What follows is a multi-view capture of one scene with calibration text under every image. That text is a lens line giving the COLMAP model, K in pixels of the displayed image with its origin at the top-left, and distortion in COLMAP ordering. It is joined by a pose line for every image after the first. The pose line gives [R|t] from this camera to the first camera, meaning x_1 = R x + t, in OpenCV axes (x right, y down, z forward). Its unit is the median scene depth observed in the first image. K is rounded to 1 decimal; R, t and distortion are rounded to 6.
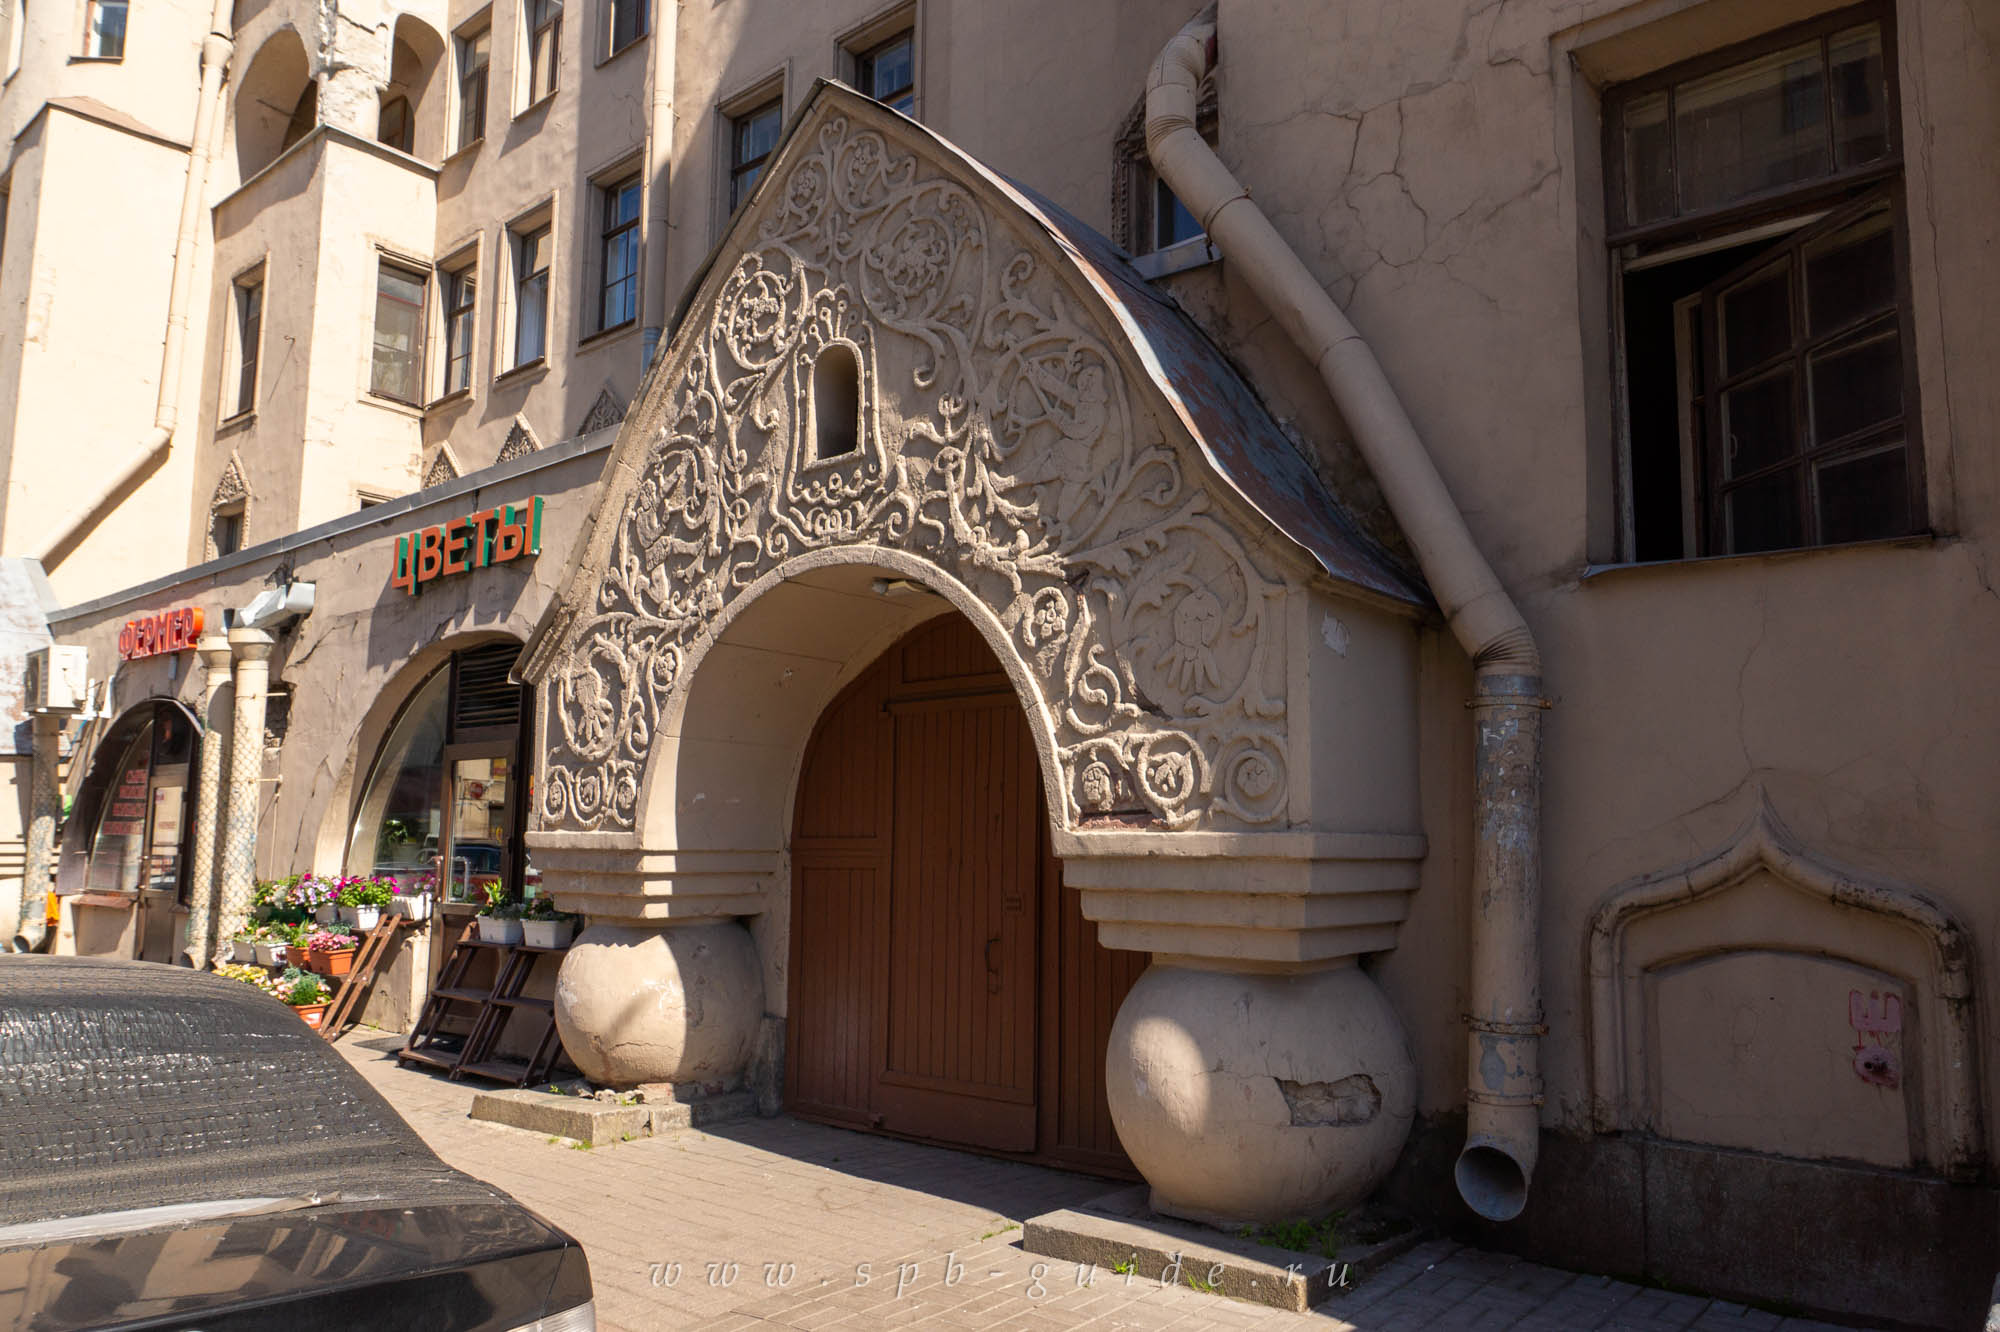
lens RADIAL K [[1389.2, 0, 1002.1], [0, 1389.2, 678.9], [0, 0, 1]] dist [0.002915, -0.006880]
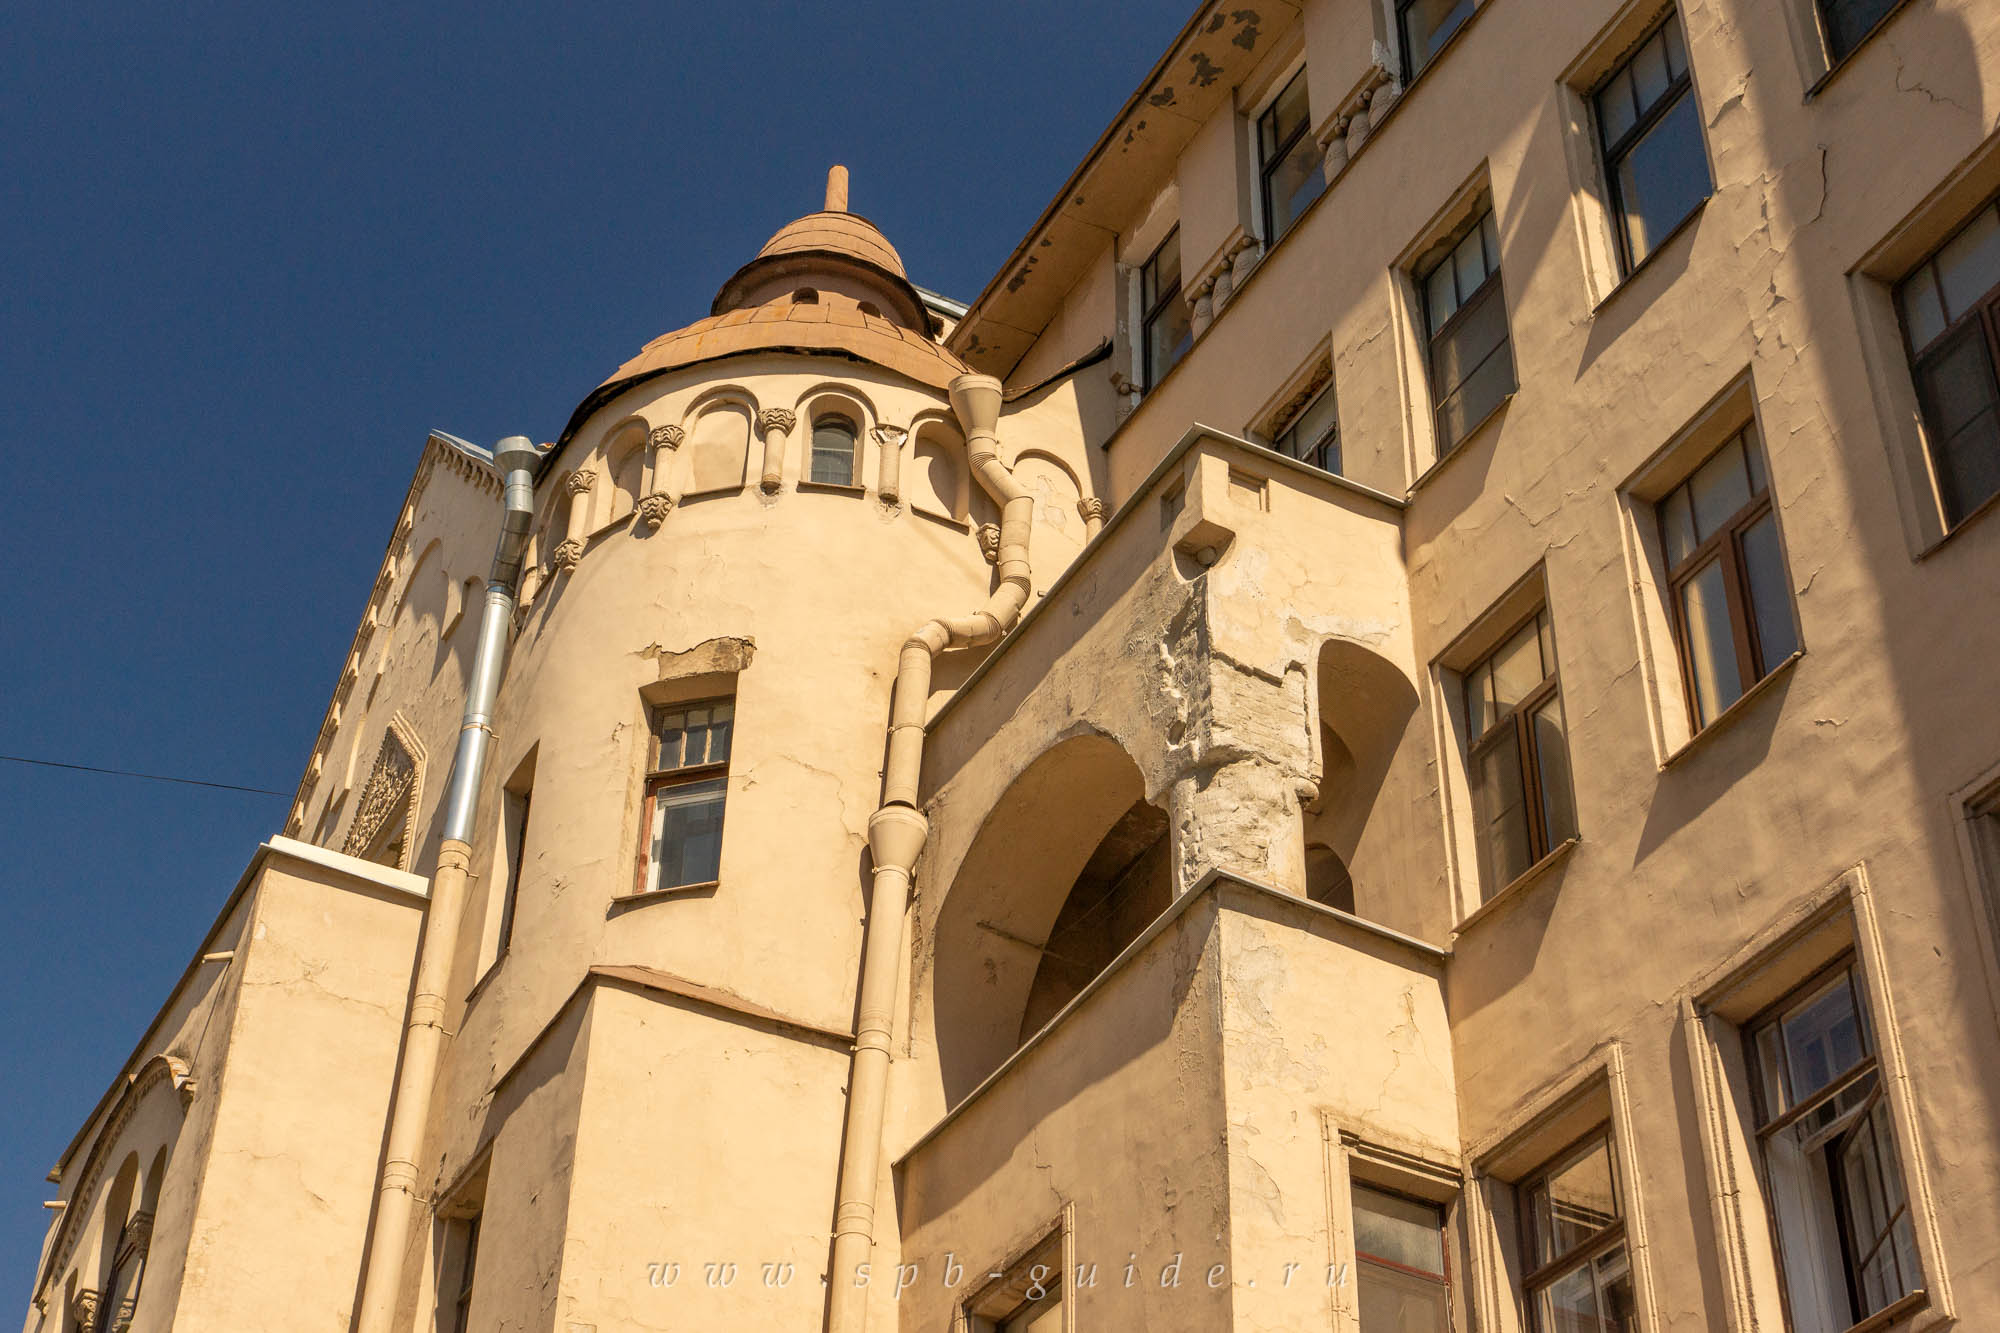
lens RADIAL K [[2926.9, 0, 1004.6], [0, 2926.9, 662.8], [0, 0, 1]] dist [0.004742, 0.000000]
pose [[0.941703, -0.217709, -0.256512, -0.292361], [0.046907, 0.839928, -0.540667, 0.020939], [0.333159, 0.497115, 0.801175, 0.229578]]
